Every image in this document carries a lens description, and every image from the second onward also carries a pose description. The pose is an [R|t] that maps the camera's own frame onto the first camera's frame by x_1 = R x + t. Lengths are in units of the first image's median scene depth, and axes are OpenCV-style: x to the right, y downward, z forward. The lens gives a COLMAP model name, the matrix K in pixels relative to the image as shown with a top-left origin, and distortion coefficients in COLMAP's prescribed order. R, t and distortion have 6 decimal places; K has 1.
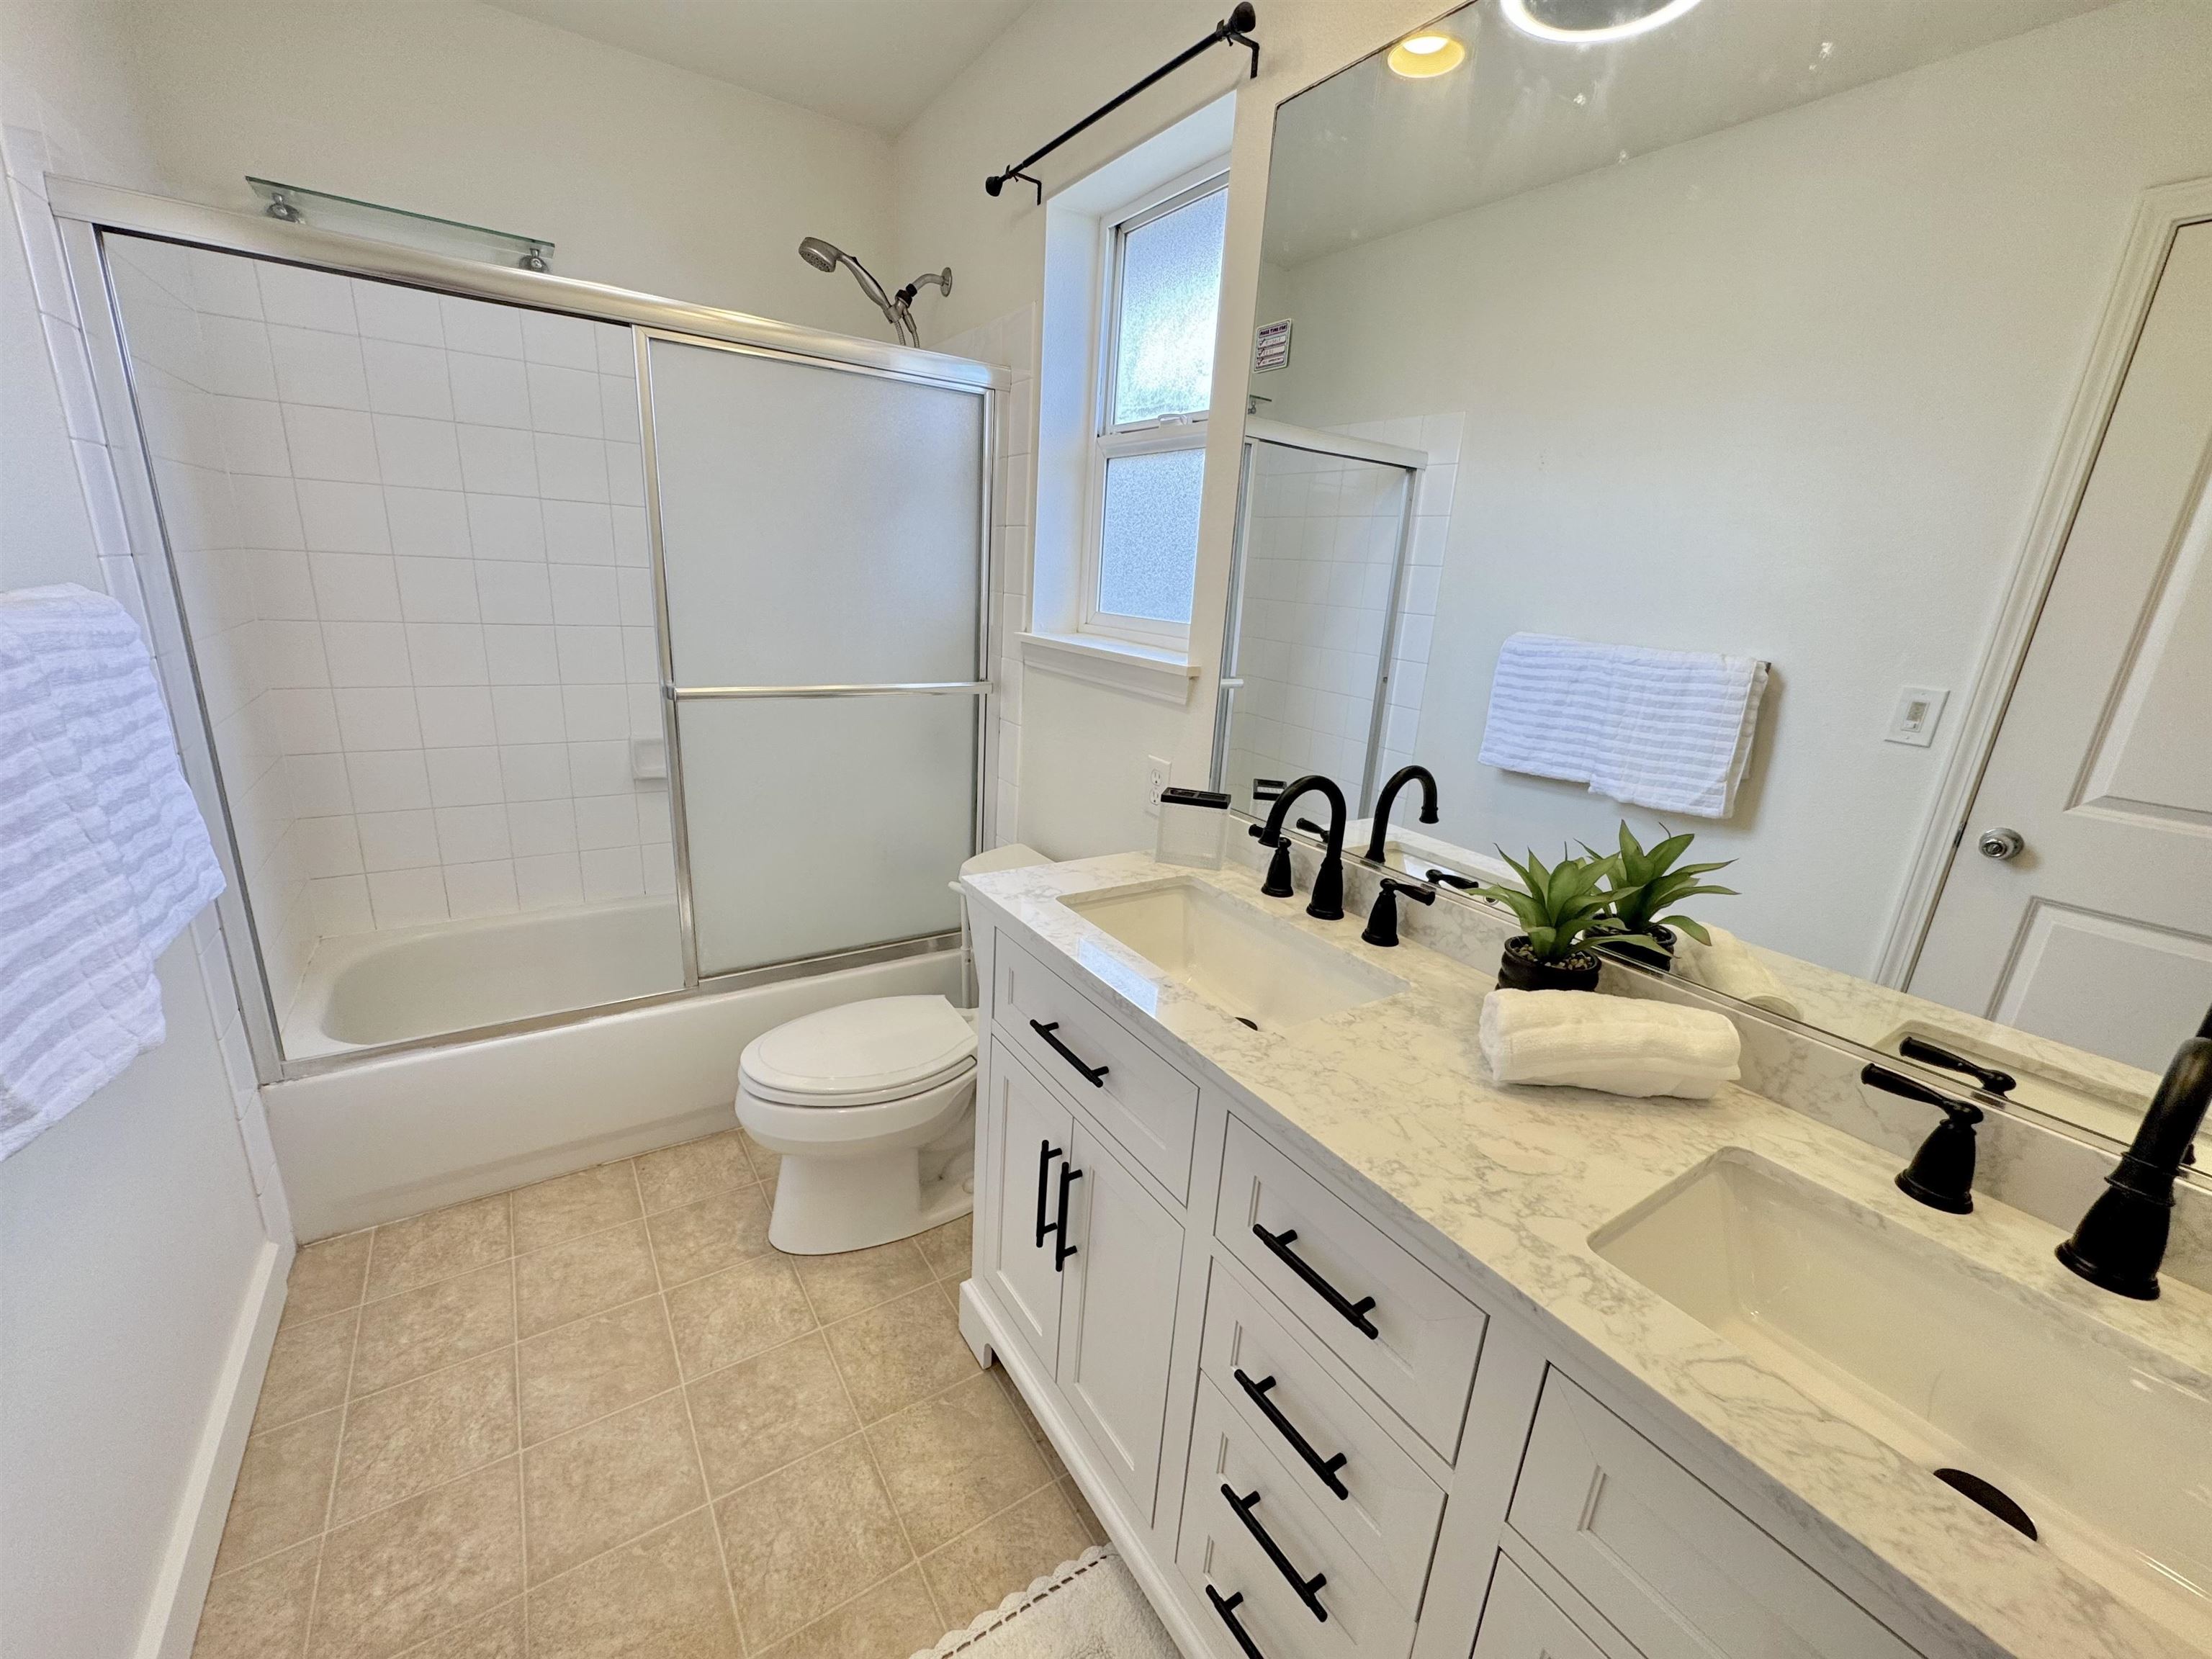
lens RADIAL K [[892.9, 0, 1096.0], [0, 892.9, 814.0], [0, 0, 1]] dist [0.025992, 0.000091]
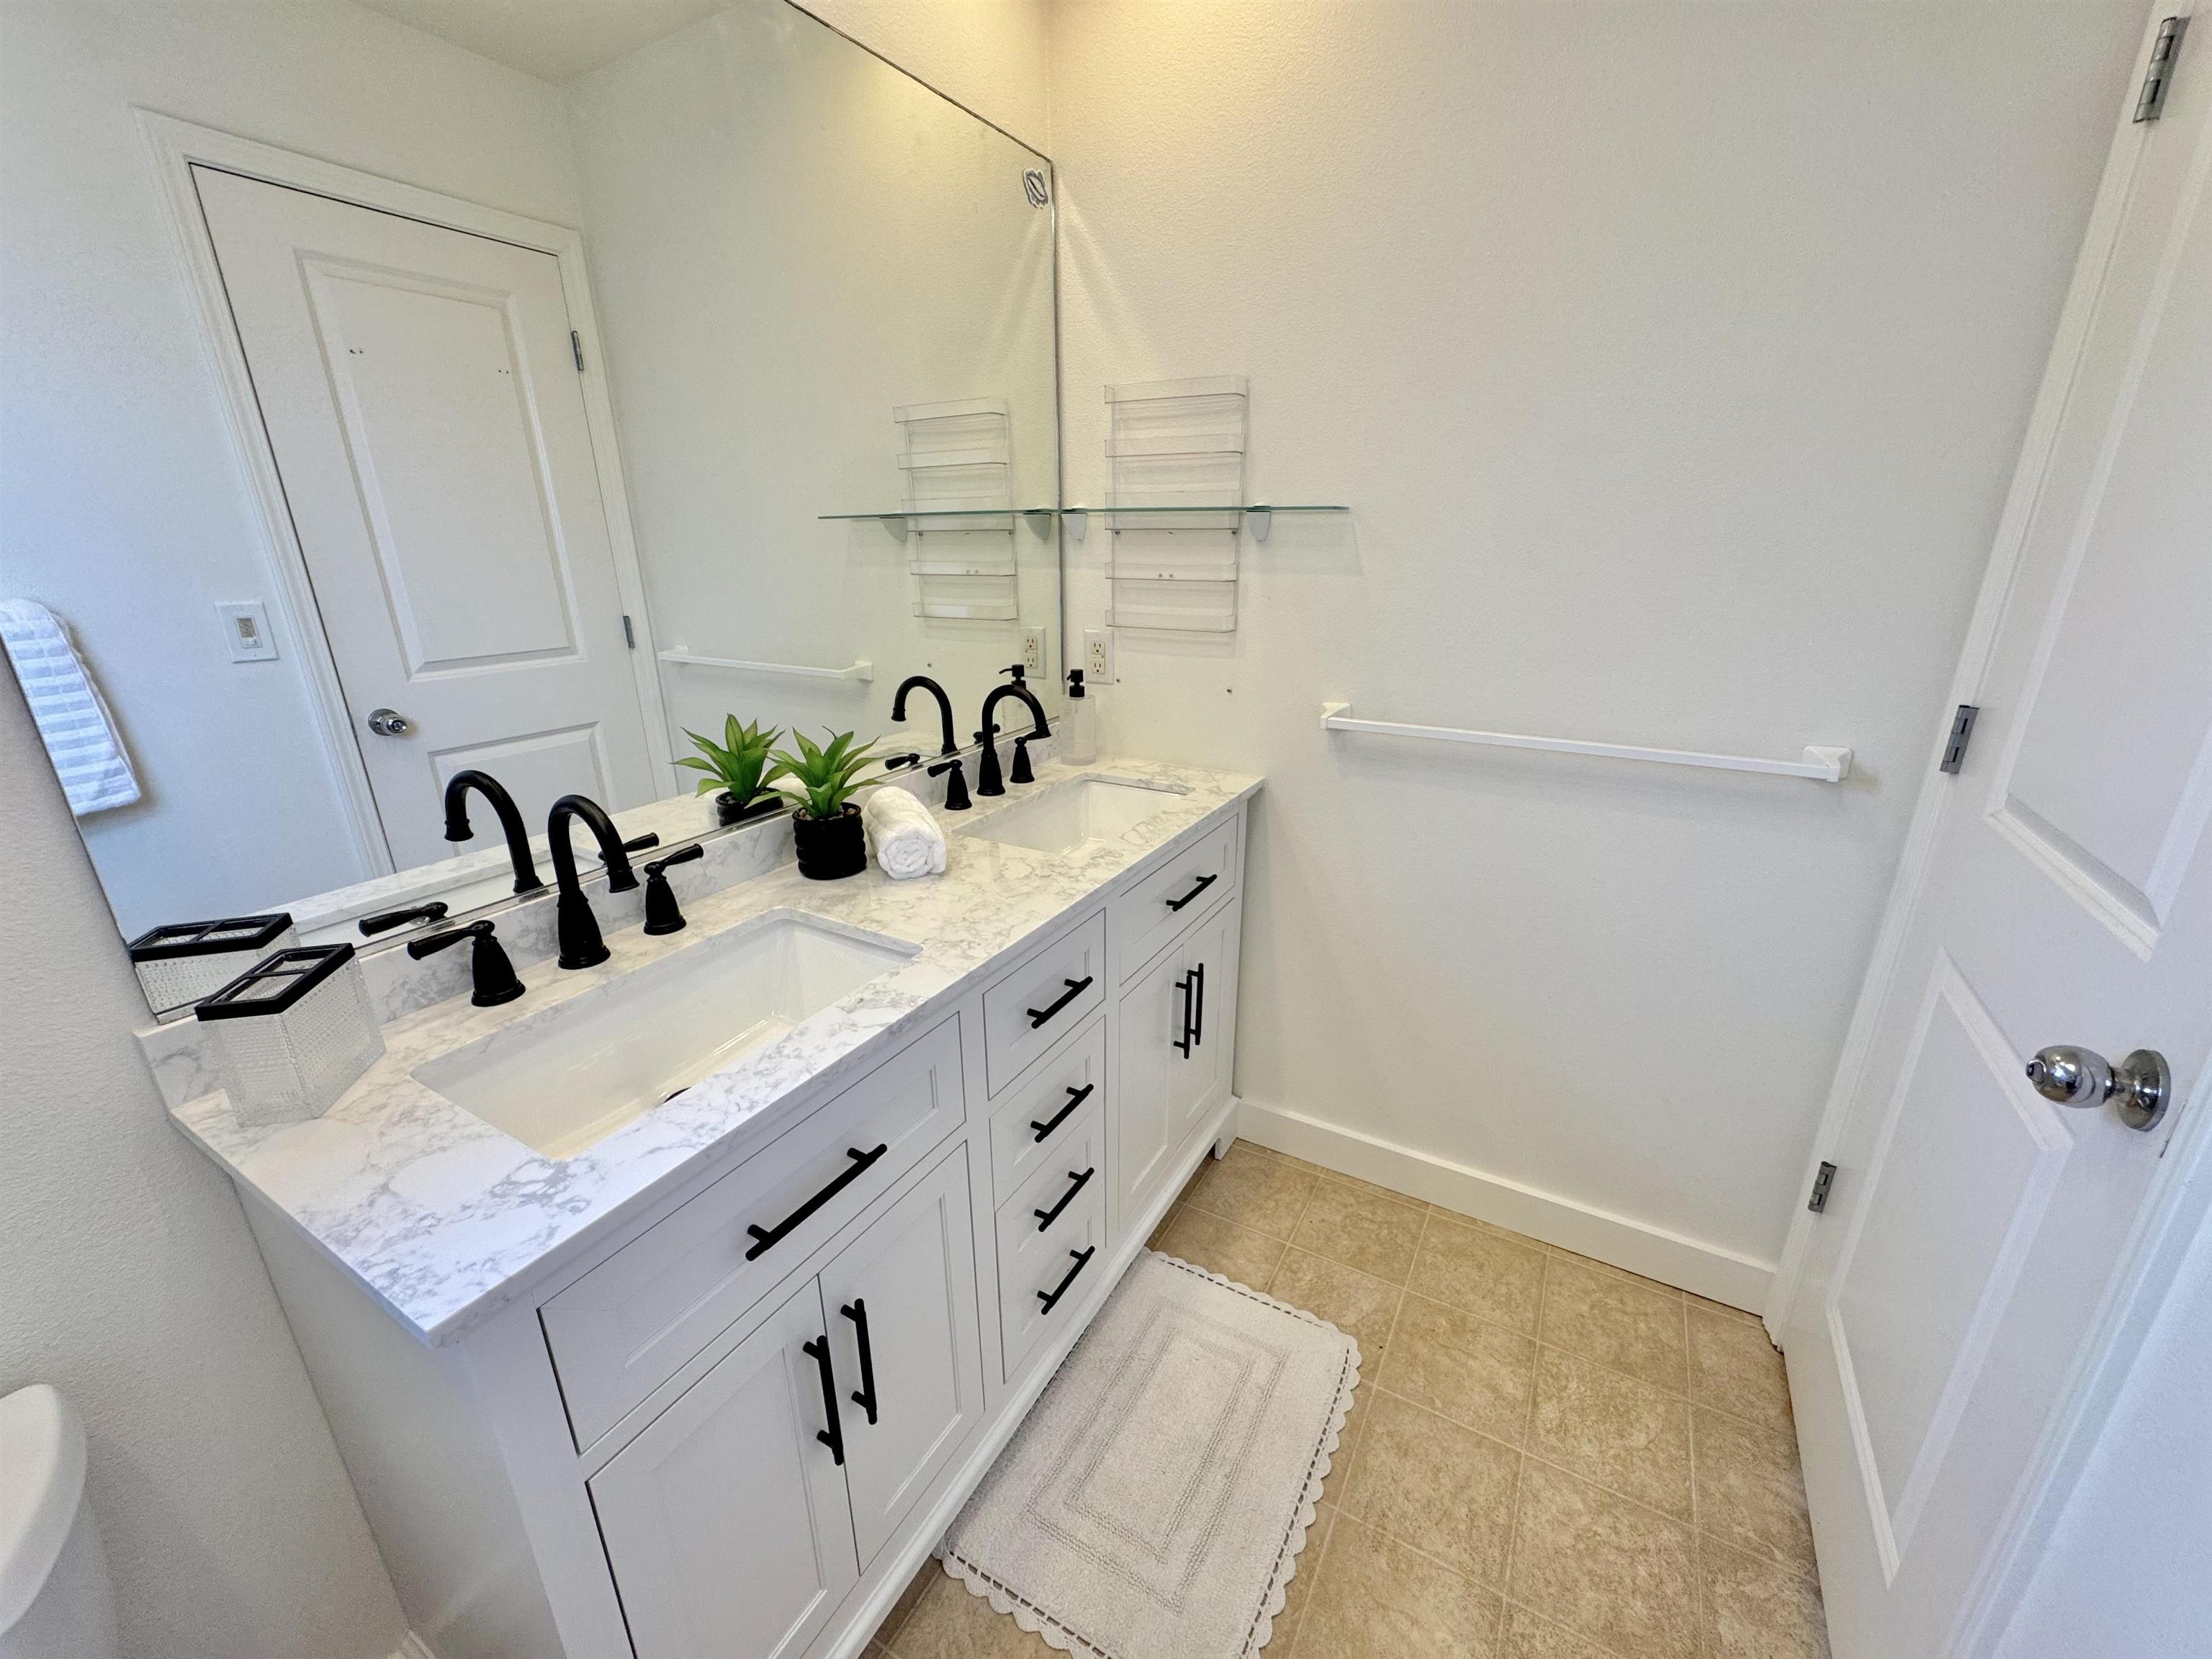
lens RADIAL K [[881.2, 0, 1106.0], [0, 881.2, 829.5], [0, 0, 1]] dist [-0.001218, -0.000129]
pose [[-0.448180, -0.346249, 0.824164, -0.599845], [0.217610, 0.851952, 0.476260, -0.273045], [-0.867053, 0.392797, -0.306481, 0.868387]]
